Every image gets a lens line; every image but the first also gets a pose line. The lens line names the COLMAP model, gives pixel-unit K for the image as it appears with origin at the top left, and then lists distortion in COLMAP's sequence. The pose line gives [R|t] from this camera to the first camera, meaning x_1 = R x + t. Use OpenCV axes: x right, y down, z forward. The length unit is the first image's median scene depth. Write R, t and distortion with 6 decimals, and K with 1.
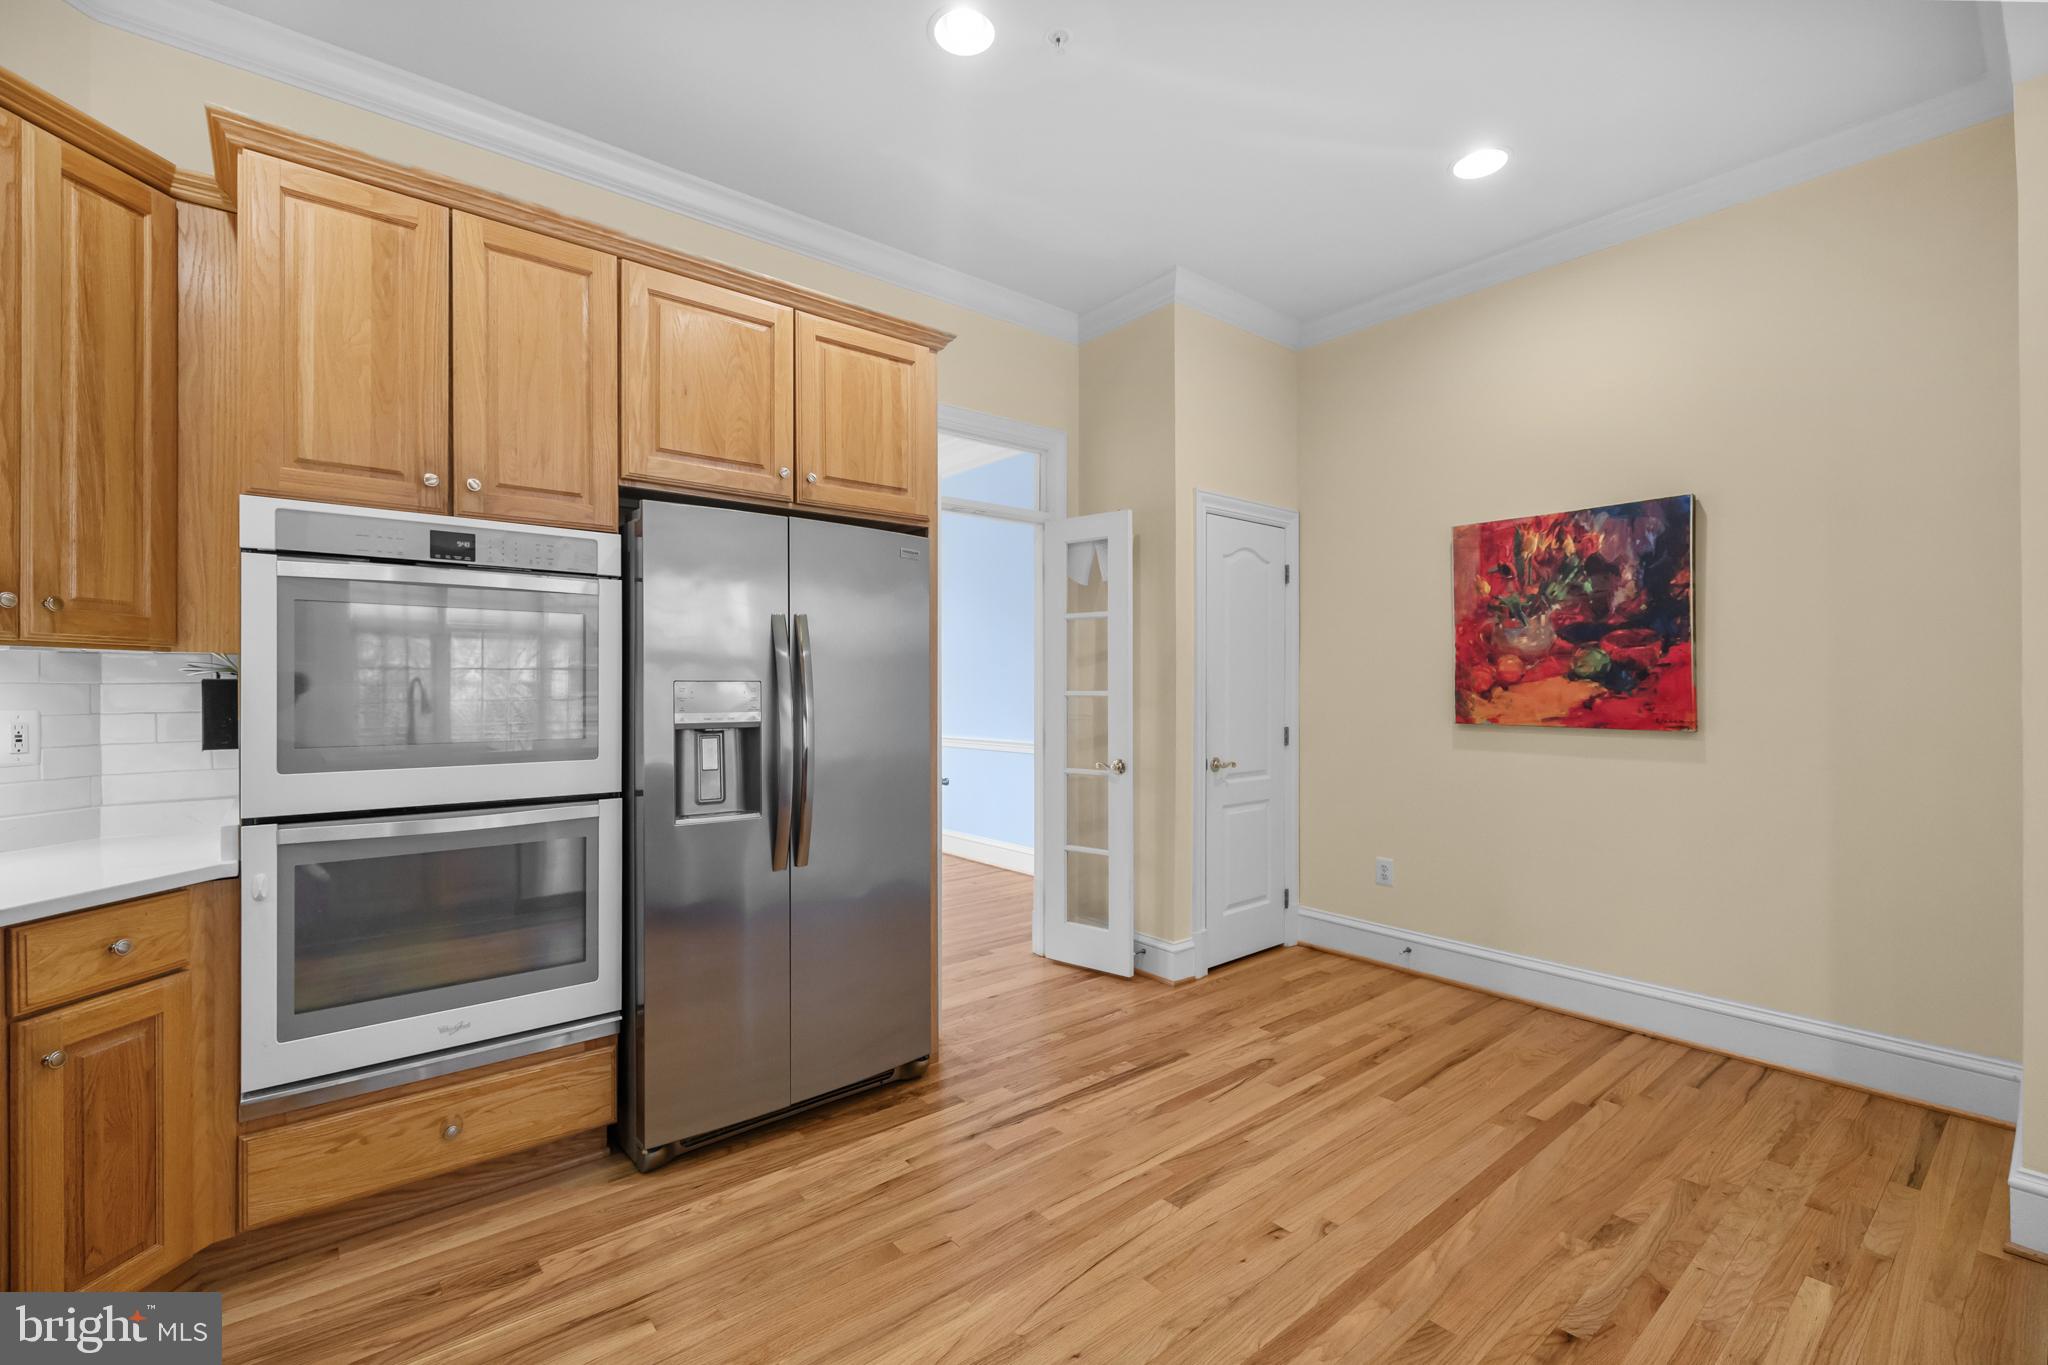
lens RADIAL K [[875.9, 0, 1024.0], [0, 875.9, 682.5], [0, 0, 1]] dist [0.000737, 0.000030]
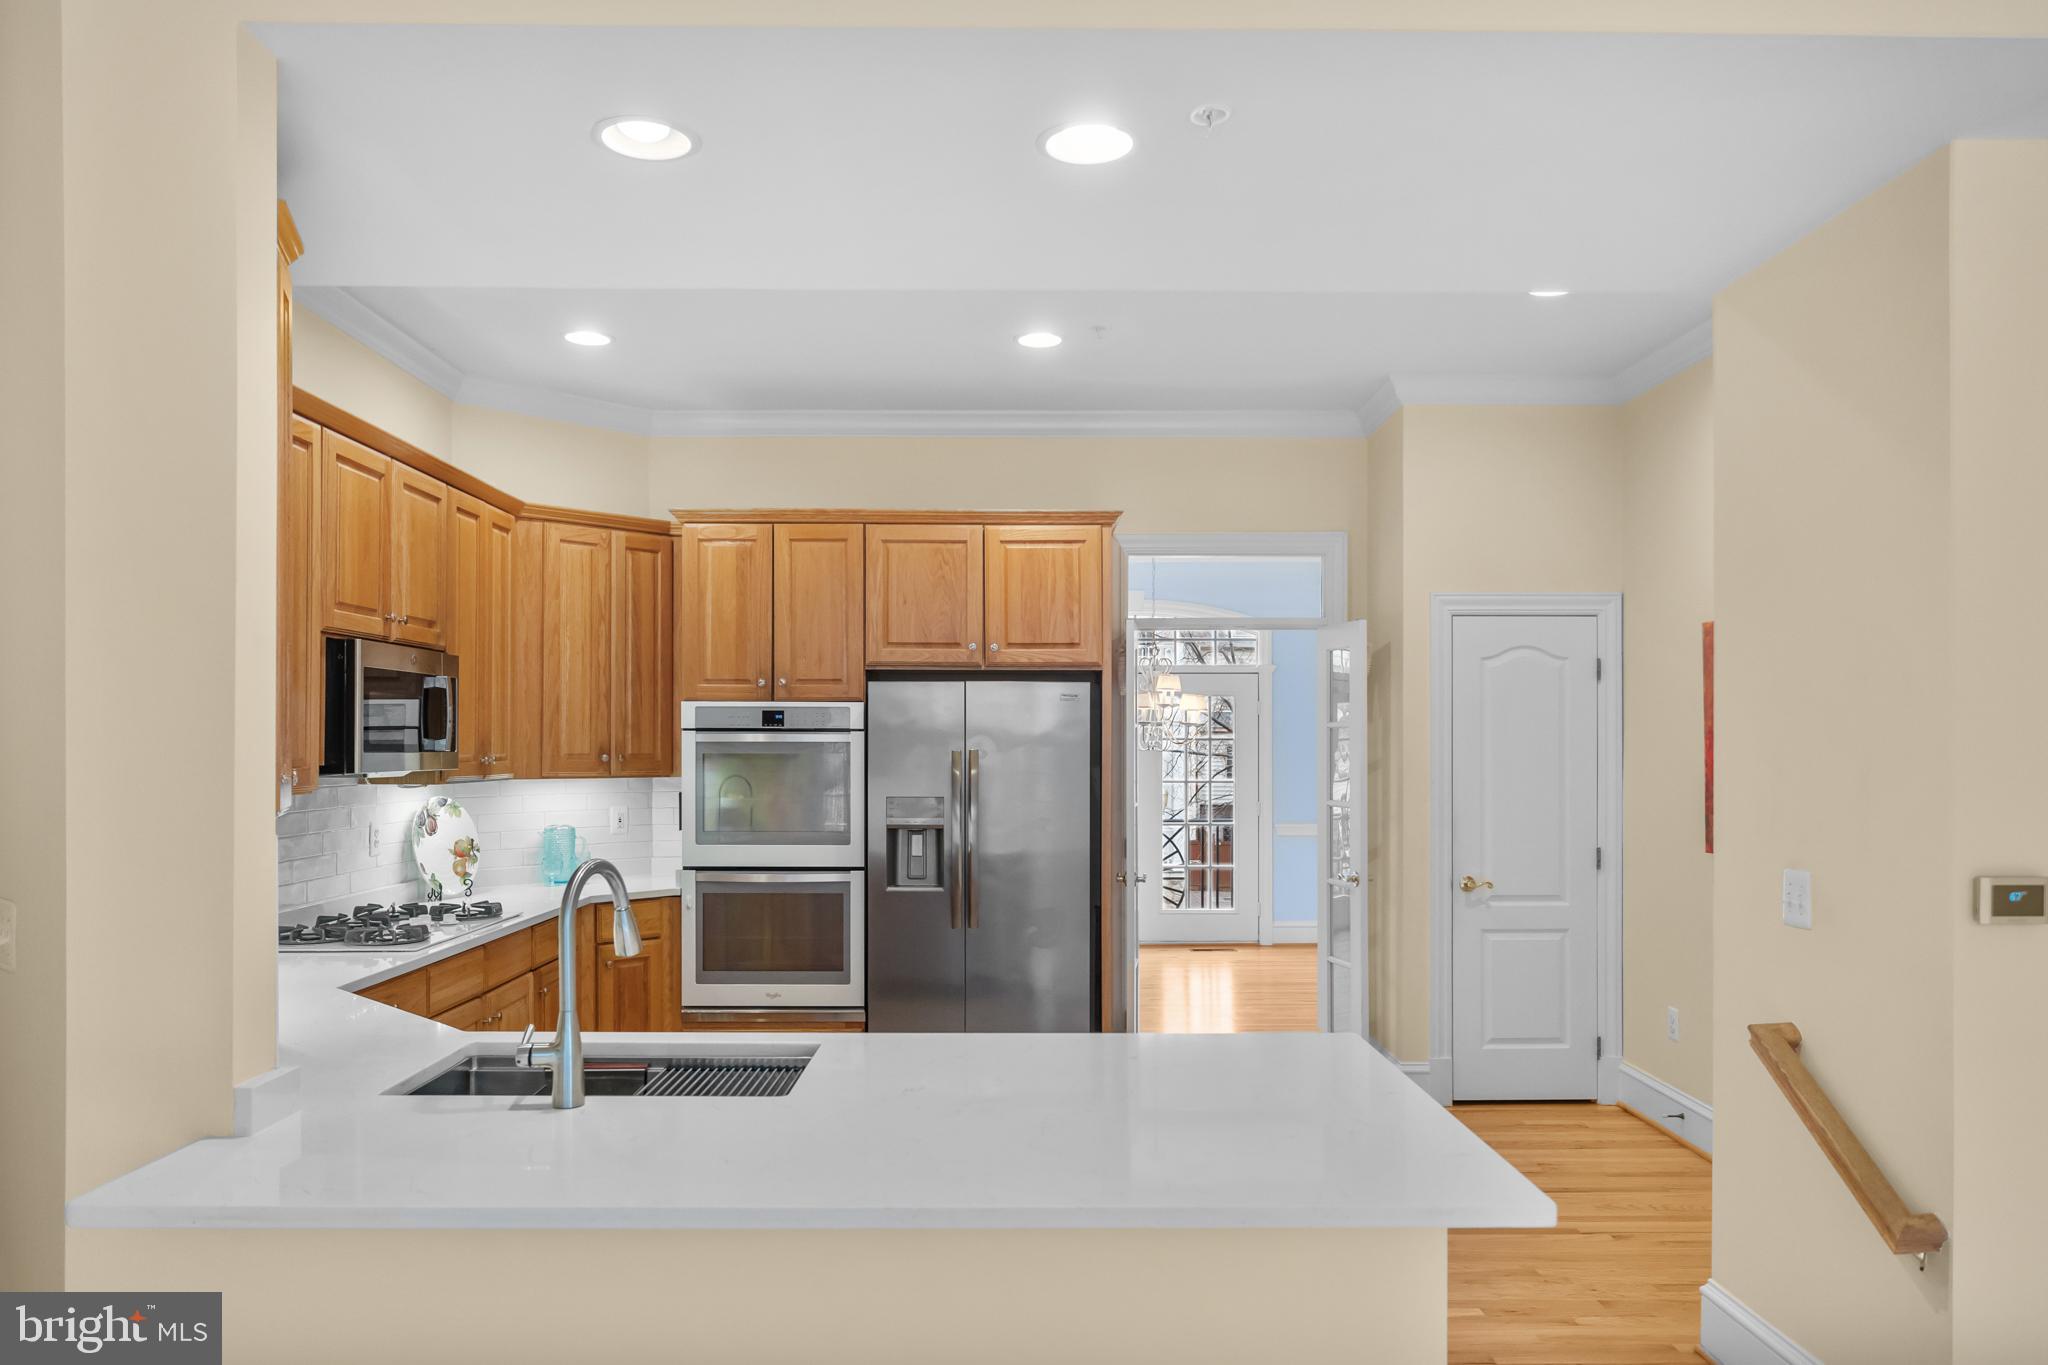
lens RADIAL K [[1345.4, 0, 1030.2], [0, 1345.4, 749.7], [0, 0, 1]] dist [-0.002769, -0.000557]
pose [[0.786072, 0.002188, -0.618132, 1.377433], [-0.000045, 0.999994, 0.003483, -0.101255], [0.618136, -0.002710, 0.786067, -0.771140]]
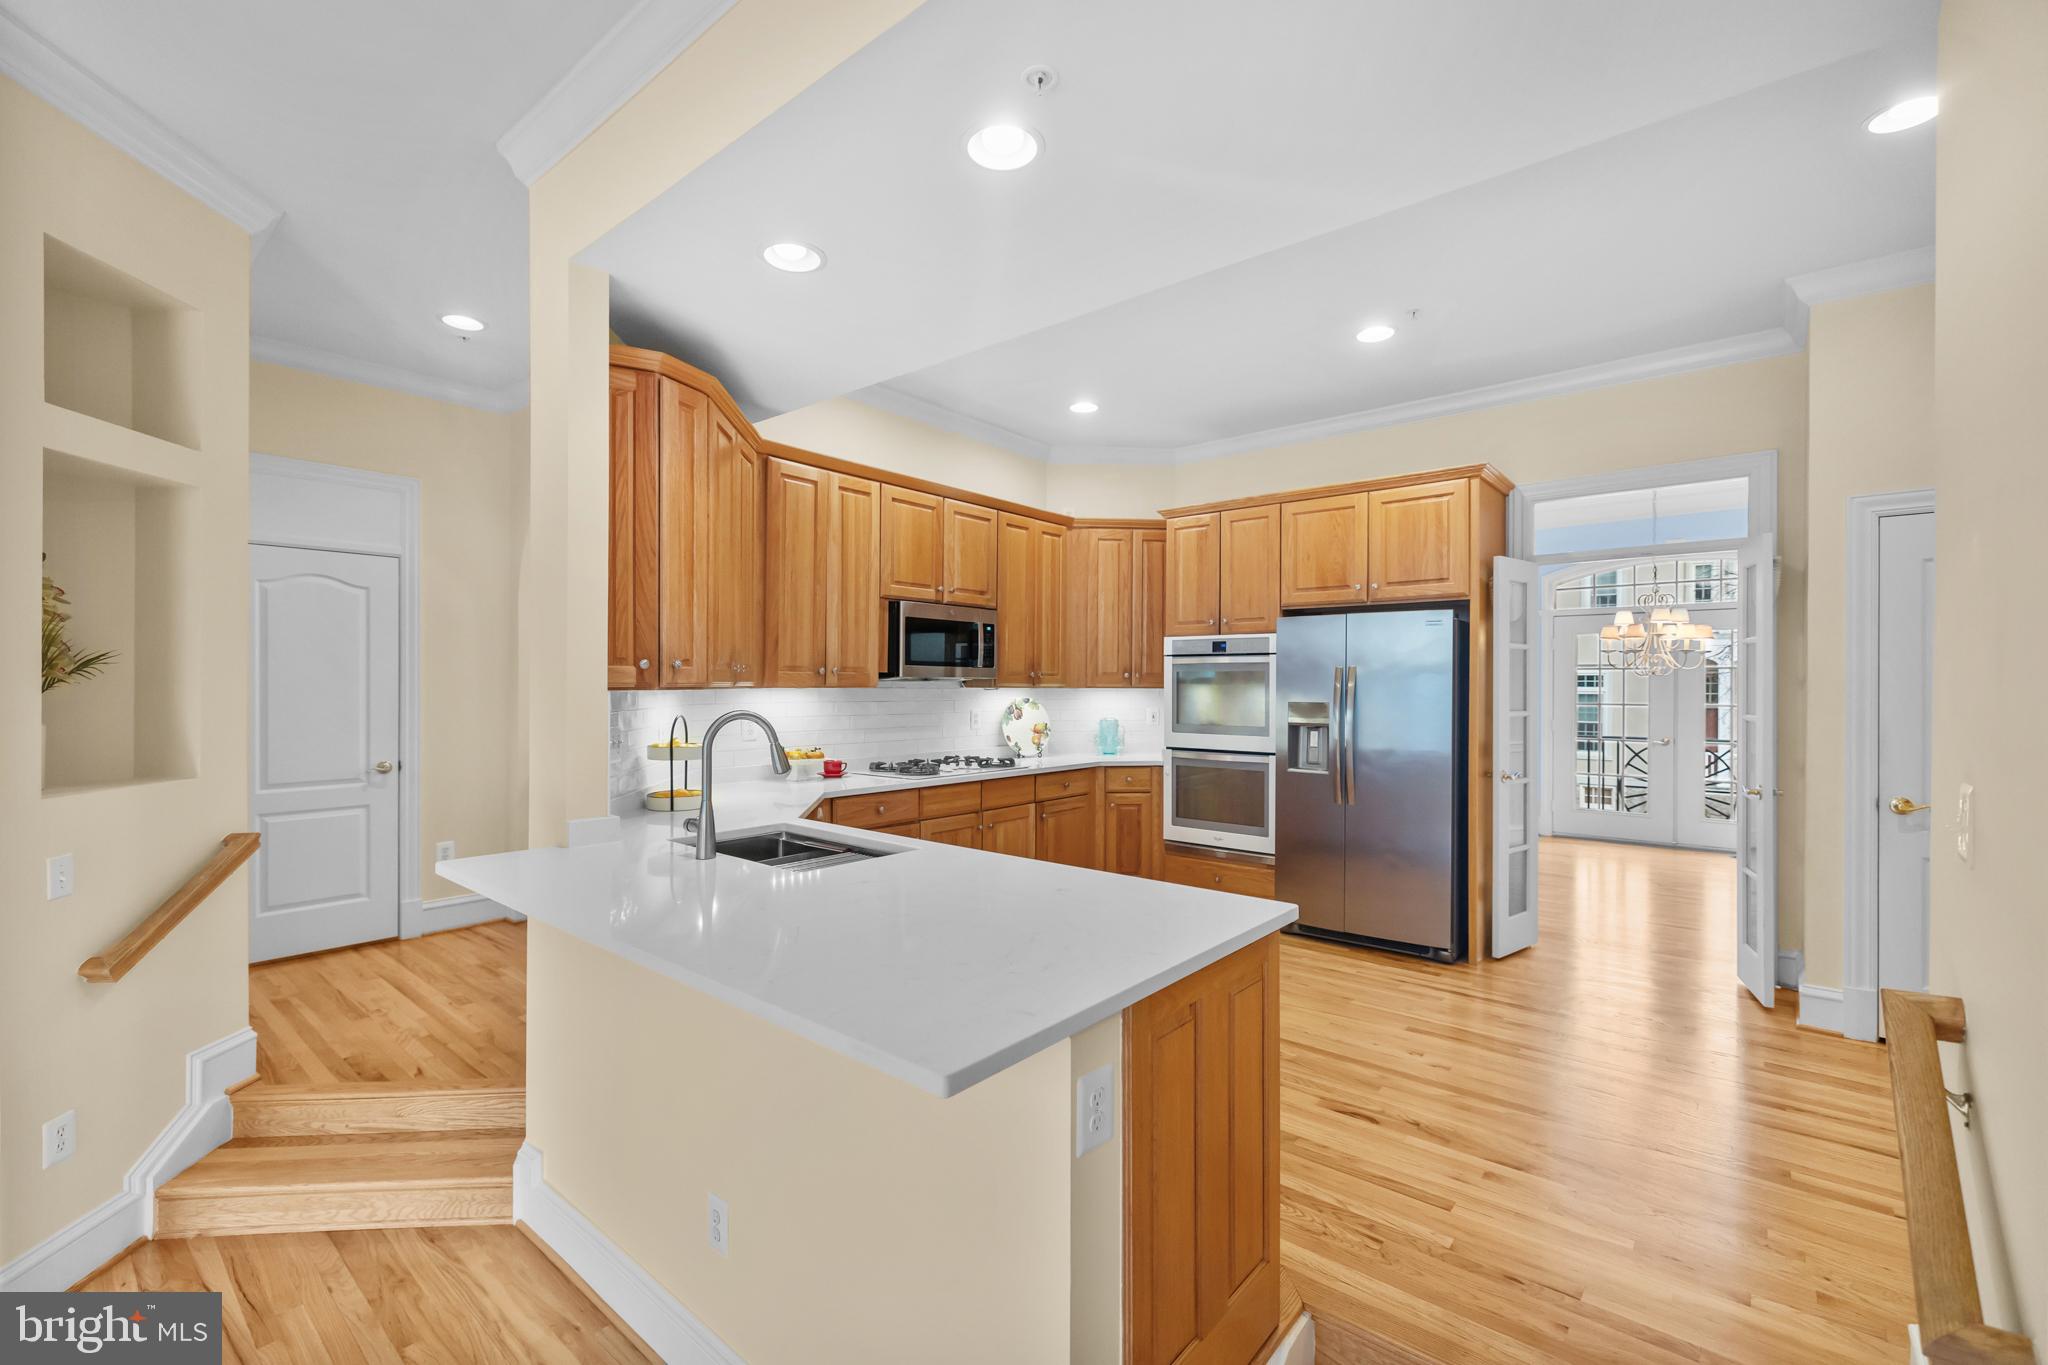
lens RADIAL K [[857.9, 0, 1052.2], [0, 857.9, 683.4], [0, 0, 1]] dist [0.000420, 0.000002]
pose [[0.212385, -0.001715, -0.977185, 1.614581], [-0.001989, 0.999996, -0.002188, -0.043794], [0.977184, 0.002409, 0.212381, 0.013750]]
